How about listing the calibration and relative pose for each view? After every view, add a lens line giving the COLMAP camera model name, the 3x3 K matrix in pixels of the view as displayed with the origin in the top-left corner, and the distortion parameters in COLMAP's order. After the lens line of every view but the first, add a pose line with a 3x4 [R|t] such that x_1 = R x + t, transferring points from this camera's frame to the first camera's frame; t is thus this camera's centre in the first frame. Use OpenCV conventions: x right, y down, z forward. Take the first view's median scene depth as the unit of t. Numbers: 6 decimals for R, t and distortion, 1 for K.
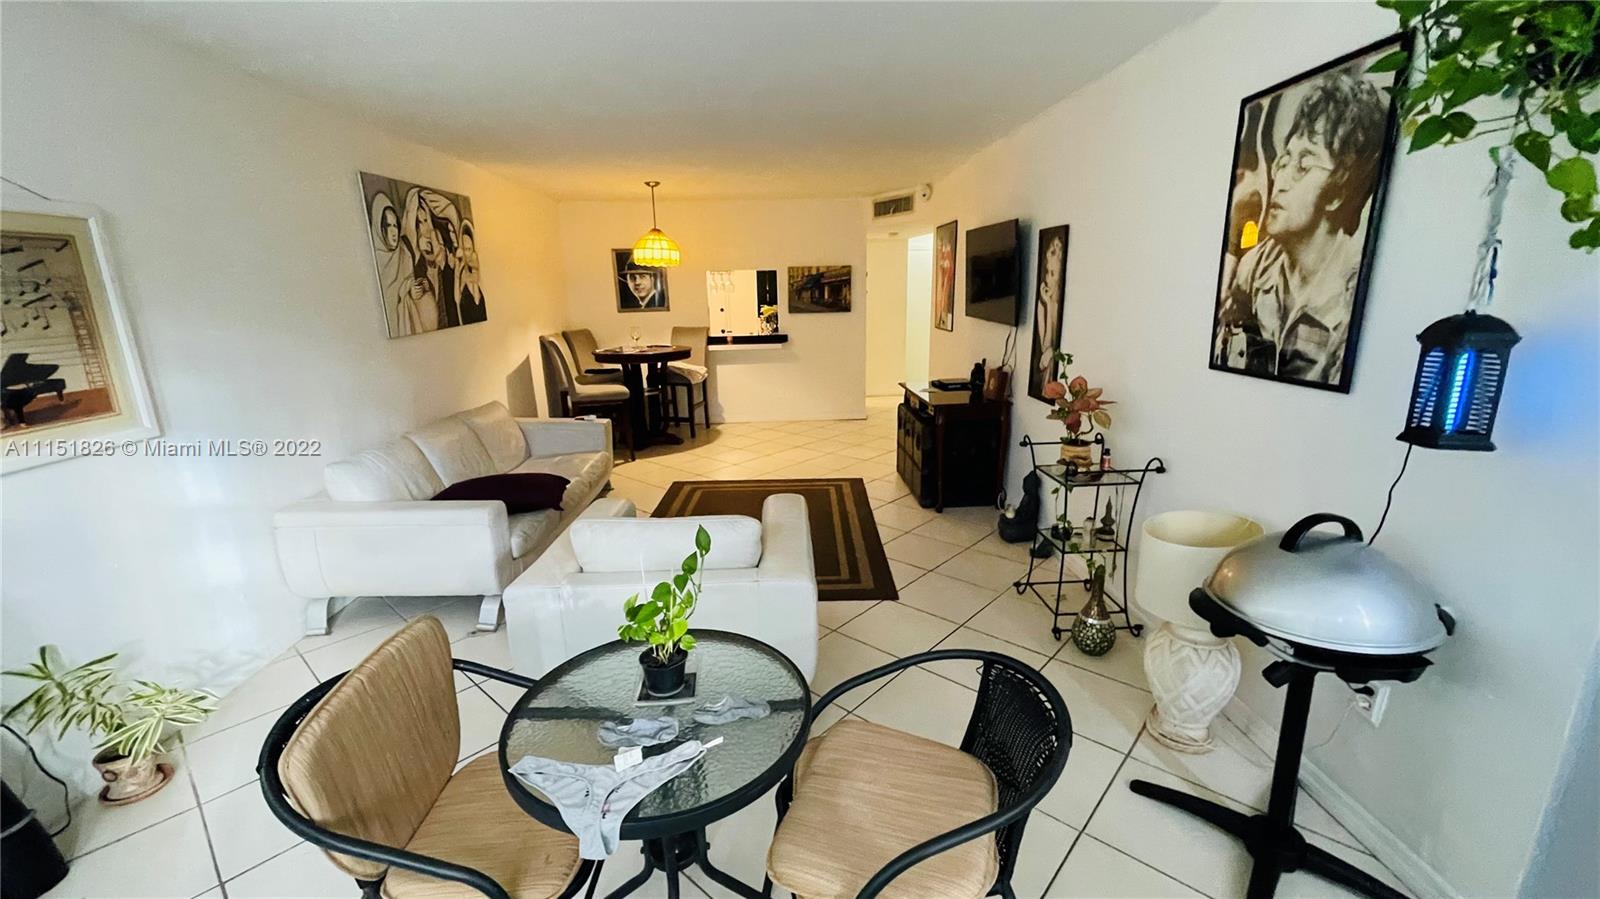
lens RADIAL K [[640.2, 0, 800.0], [0, 640.2, 449.5], [0, 0, 1]] dist [0.009963, -0.021712]
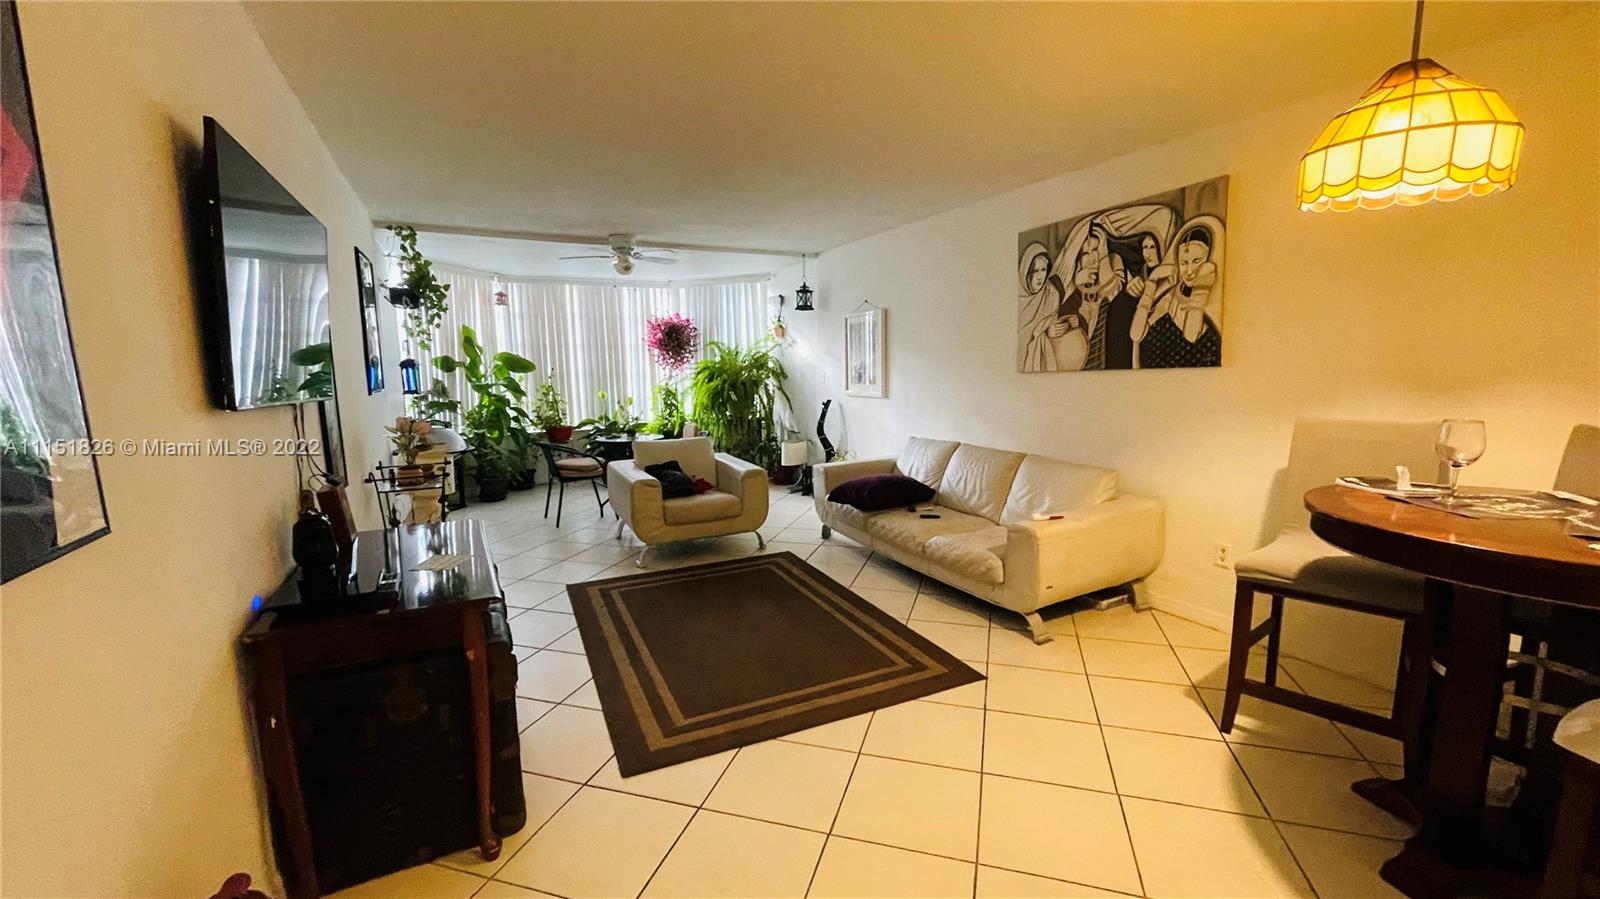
lens RADIAL K [[640.2, 0, 800.0], [0, 640.2, 449.5], [0, 0, 1]] dist [0.009963, -0.021712]
pose [[-0.905602, 0.088131, -0.414871, 0.187501], [-0.072801, 0.931355, 0.356761, -0.391334], [0.417833, 0.353286, -0.837021, 1.697256]]
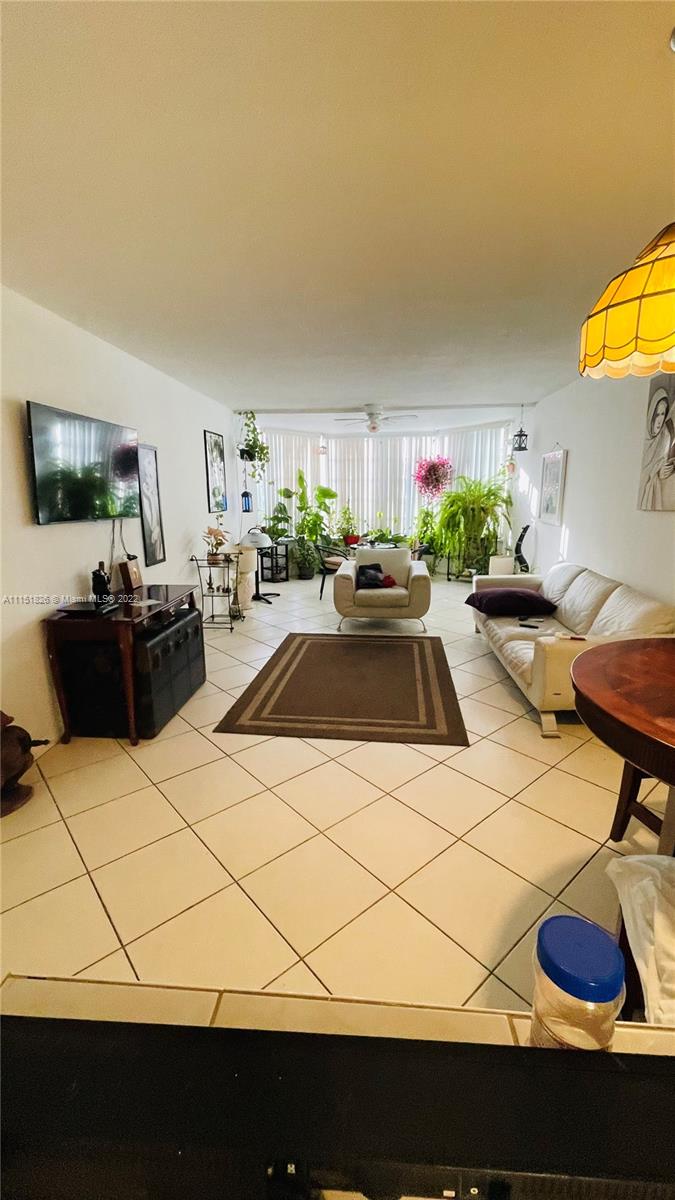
lens RADIAL K [[480.2, 0, 336.3], [0, 480.2, 598.2], [0, 0, 1]] dist [0.009963, -0.021712]
pose [[-0.991840, 0.001388, 0.127483, -0.154759], [0.058681, 0.892696, 0.446823, -0.437585], [-0.113183, 0.450658, -0.885492, 1.824604]]
